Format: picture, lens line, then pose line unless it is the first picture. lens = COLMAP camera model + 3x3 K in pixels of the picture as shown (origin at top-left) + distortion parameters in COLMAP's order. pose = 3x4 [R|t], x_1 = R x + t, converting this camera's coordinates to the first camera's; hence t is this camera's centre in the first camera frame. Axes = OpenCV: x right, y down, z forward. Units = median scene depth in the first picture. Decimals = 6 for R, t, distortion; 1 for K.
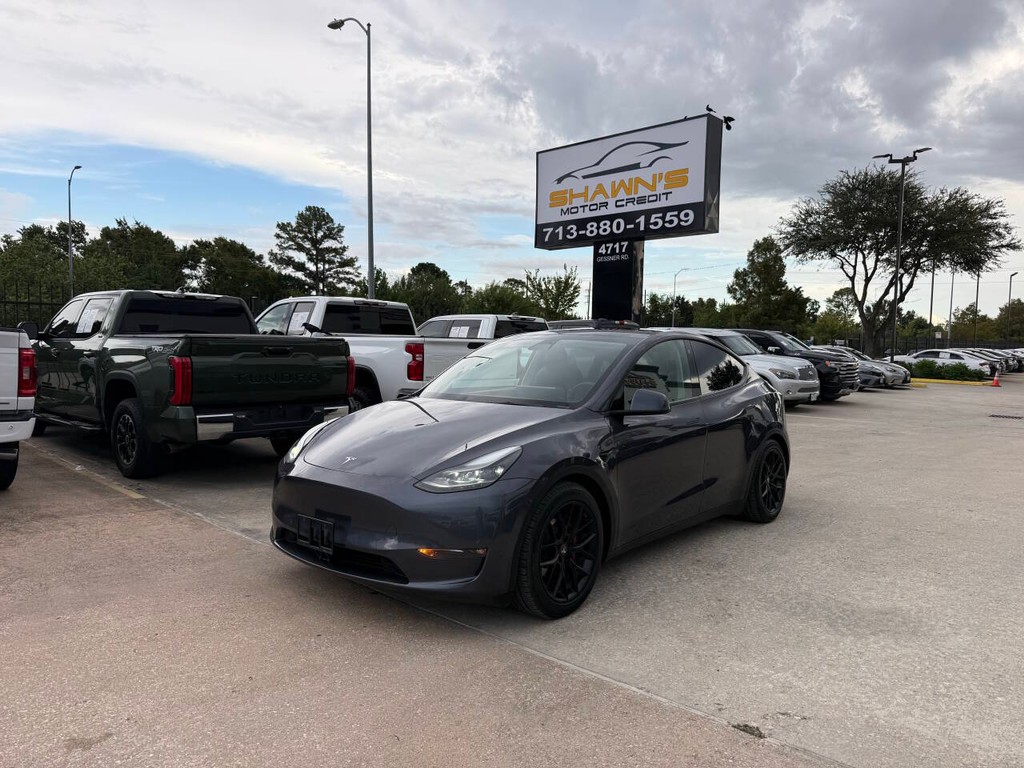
lens RADIAL K [[717.4, 0, 508.1], [0, 717.4, 386.7], [0, 0, 1]] dist [0.055721, -0.067763]
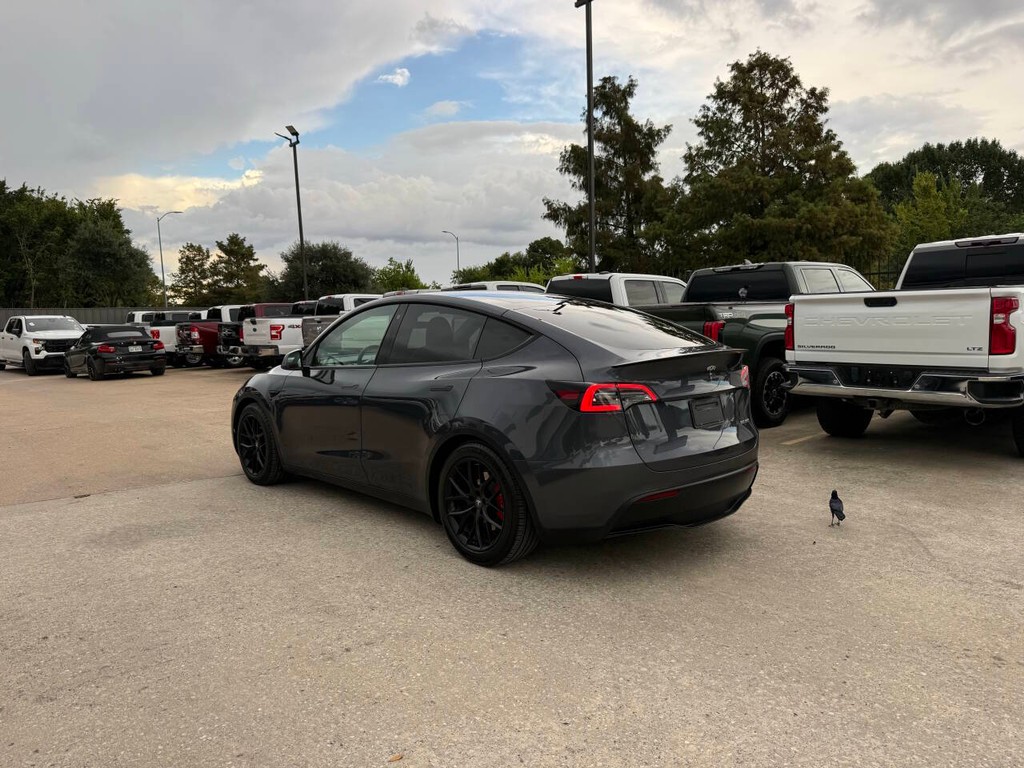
lens RADIAL K [[718.7, 0, 512.2], [0, 718.7, 381.4], [0, 0, 1]] dist [0.049282, -0.058753]
pose [[-0.123147, 0.073952, -0.989629, 0.821493], [-0.034278, 0.996308, 0.078716, -0.029599], [0.991796, 0.043616, -0.120157, 0.900601]]
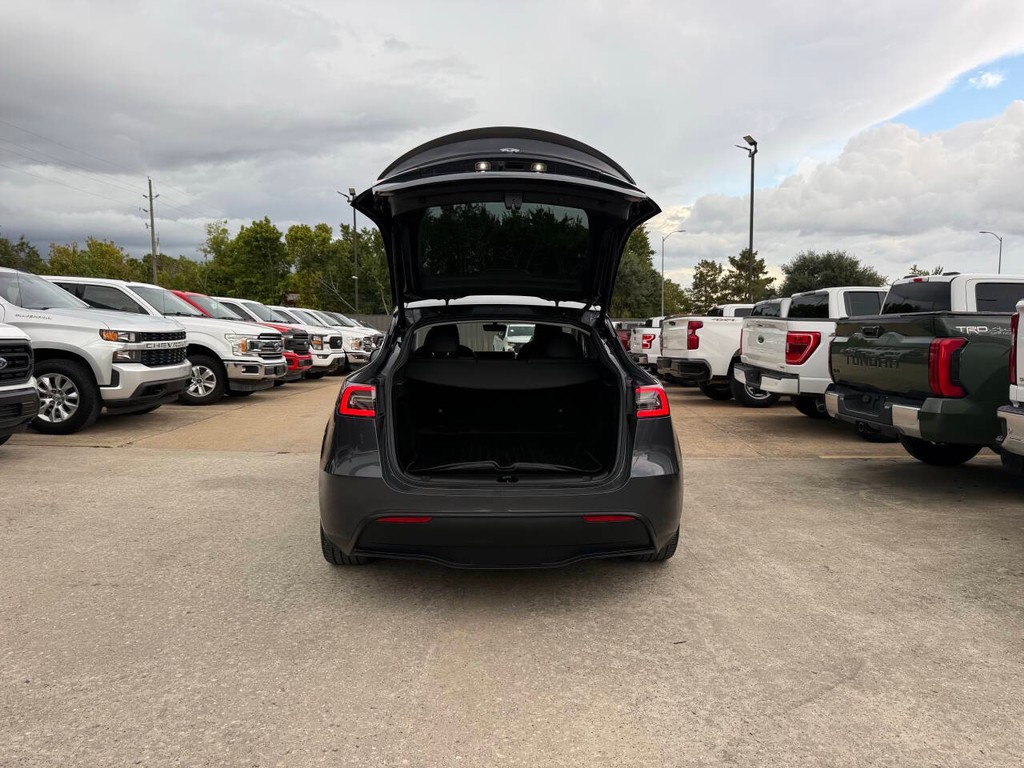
lens RADIAL K [[718.8, 0, 521.0], [0, 718.8, 386.5], [0, 0, 1]] dist [0.057192, -0.065288]
pose [[-0.726993, 0.025785, -0.686160, 0.569518], [-0.059291, 0.993205, 0.100142, -0.043178], [0.684080, 0.113486, -0.720525, 1.296495]]
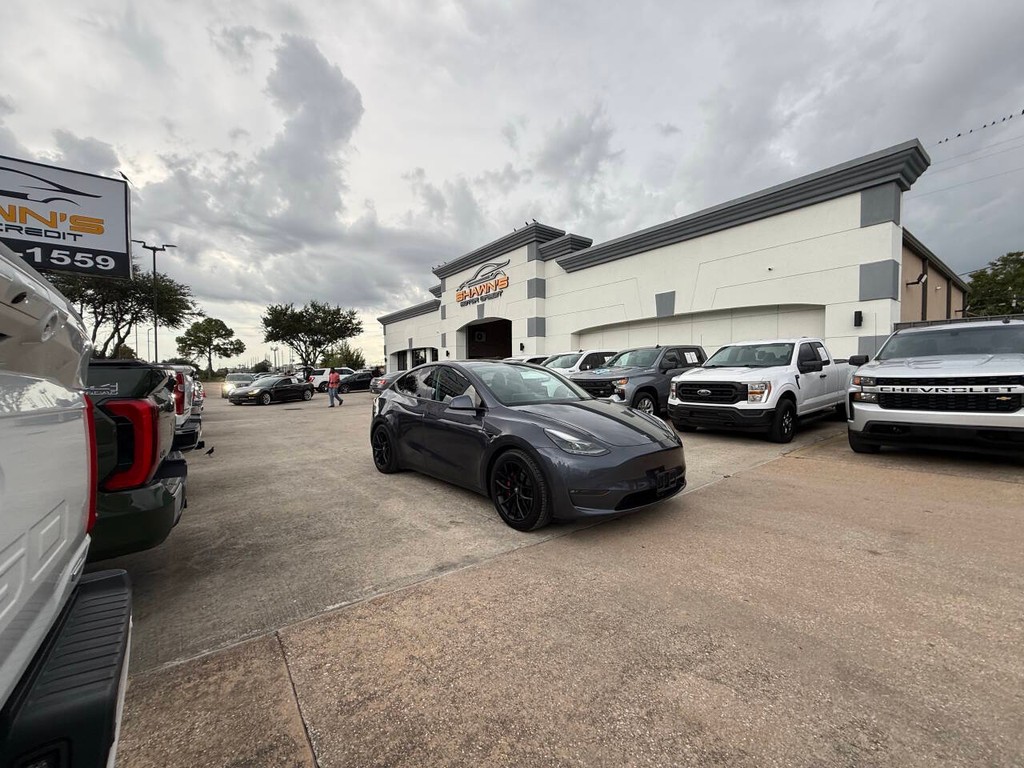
lens RADIAL K [[408.3, 0, 512.0], [0, 408.3, 384.0], [0, 0, 1]] dist [0.000449, -0.000107]
pose [[0.170144, -0.041219, 0.984557, -0.624300], [0.070699, 0.997061, 0.029525, -0.035826], [-0.982880, 0.064584, 0.172558, 0.584488]]
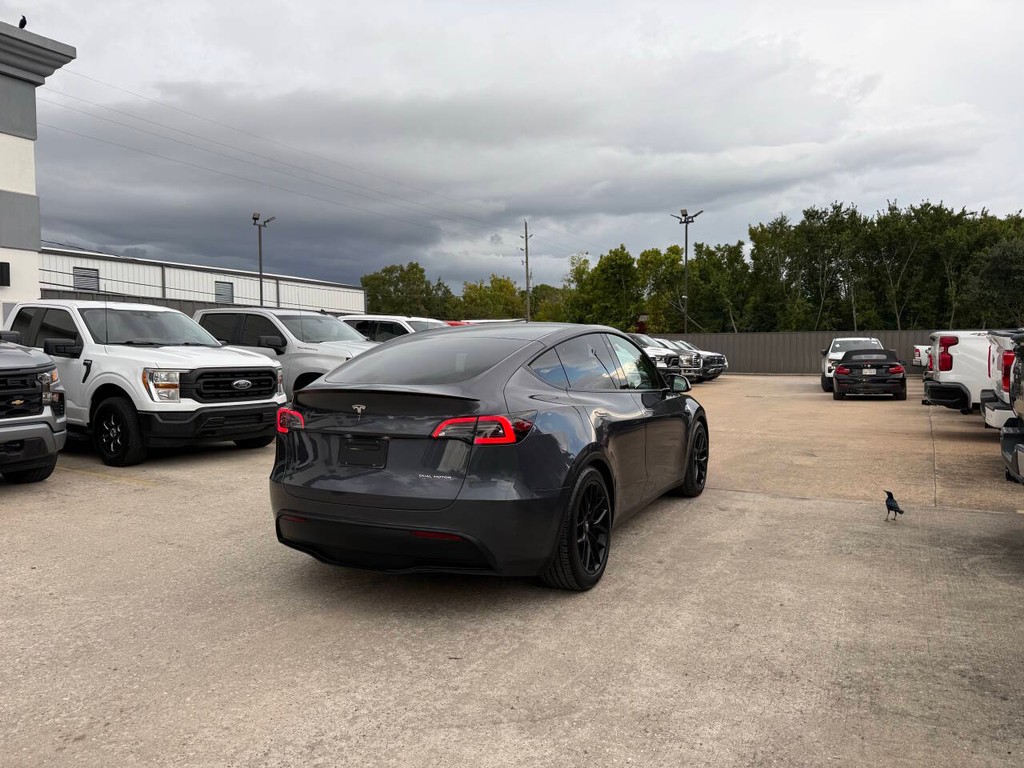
lens RADIAL K [[717.4, 0, 508.1], [0, 717.4, 386.7], [0, 0, 1]] dist [0.055721, -0.067763]
pose [[-0.973700, 0.001344, -0.227830, 0.292022], [-0.021482, 0.994986, 0.097681, -0.068886], [0.226819, 0.100006, -0.968789, 1.490828]]
